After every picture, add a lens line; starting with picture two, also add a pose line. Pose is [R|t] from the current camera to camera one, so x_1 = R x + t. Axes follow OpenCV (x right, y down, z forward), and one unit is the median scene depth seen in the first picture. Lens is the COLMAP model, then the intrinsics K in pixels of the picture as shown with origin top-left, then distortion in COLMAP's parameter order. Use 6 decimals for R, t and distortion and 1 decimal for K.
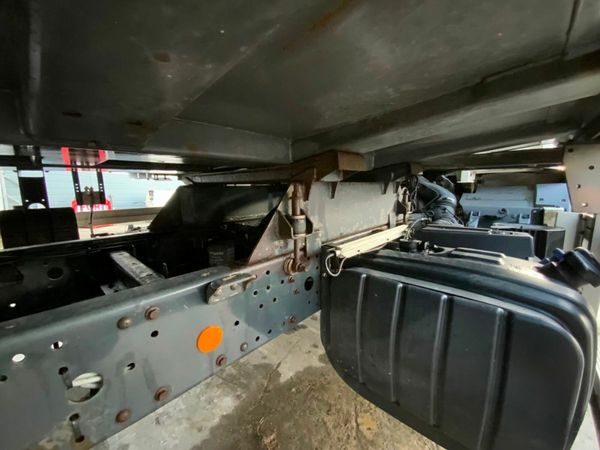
lens RADIAL K [[241.7, 0, 300.0], [0, 241.7, 225.0], [0, 0, 1]] dist [-0.021749, -0.000409]
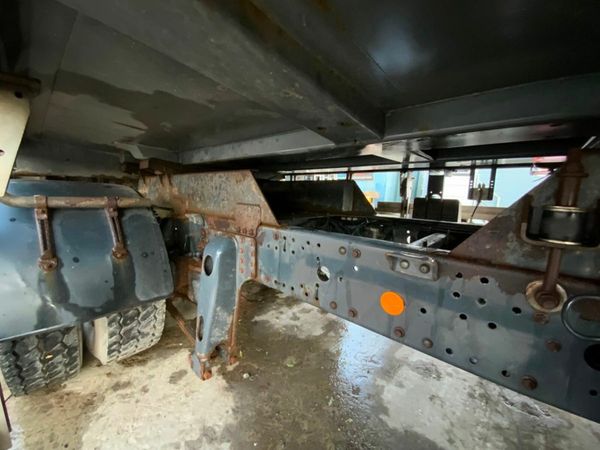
lens RADIAL K [[241.7, 0, 300.0], [0, 241.7, 225.0], [0, 0, 1]] dist [-0.021749, -0.000409]
pose [[-0.005256, 0.150382, -0.988614, 0.294422], [-0.178063, 0.972687, 0.148906, 0.013665], [0.984005, 0.176819, 0.021665, 0.213608]]
